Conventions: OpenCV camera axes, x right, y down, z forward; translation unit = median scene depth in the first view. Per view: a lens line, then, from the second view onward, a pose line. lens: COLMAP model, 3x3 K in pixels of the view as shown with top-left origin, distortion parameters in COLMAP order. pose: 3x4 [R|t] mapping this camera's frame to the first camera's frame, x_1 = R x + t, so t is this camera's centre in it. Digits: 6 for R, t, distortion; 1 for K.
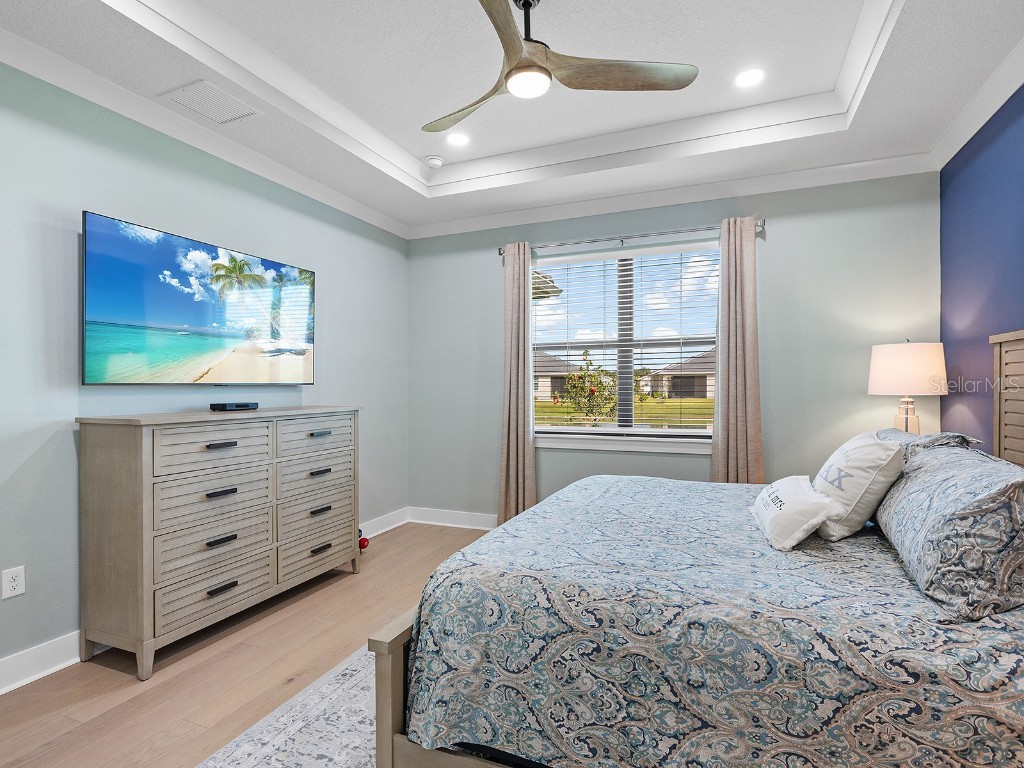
lens RADIAL K [[515.5, 0, 520.9], [0, 515.5, 385.2], [0, 0, 1]] dist [0.001452, 0.000218]
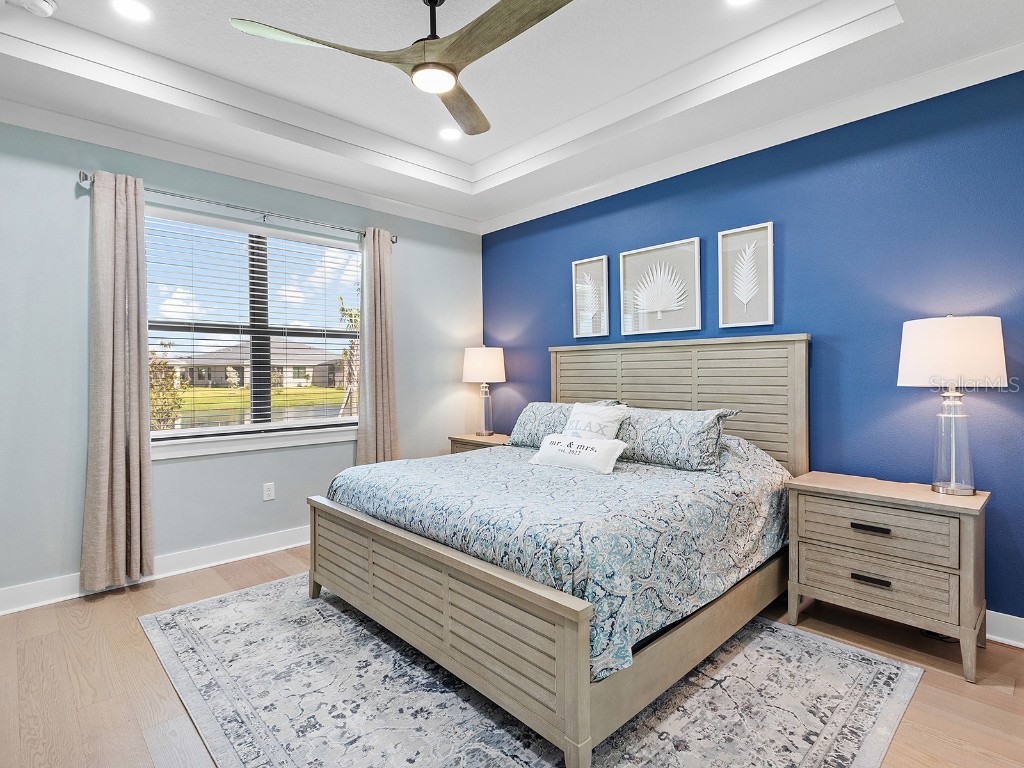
lens RADIAL K [[522.1, 0, 512.0], [0, 522.1, 370.4], [0, 0, 1]] dist [0.002077, 0.000468]
pose [[0.412688, 0.008740, 0.910831, -0.507421], [0.003272, 0.999933, -0.011078, 0.001506], [-0.910867, 0.007551, 0.412632, 0.255855]]
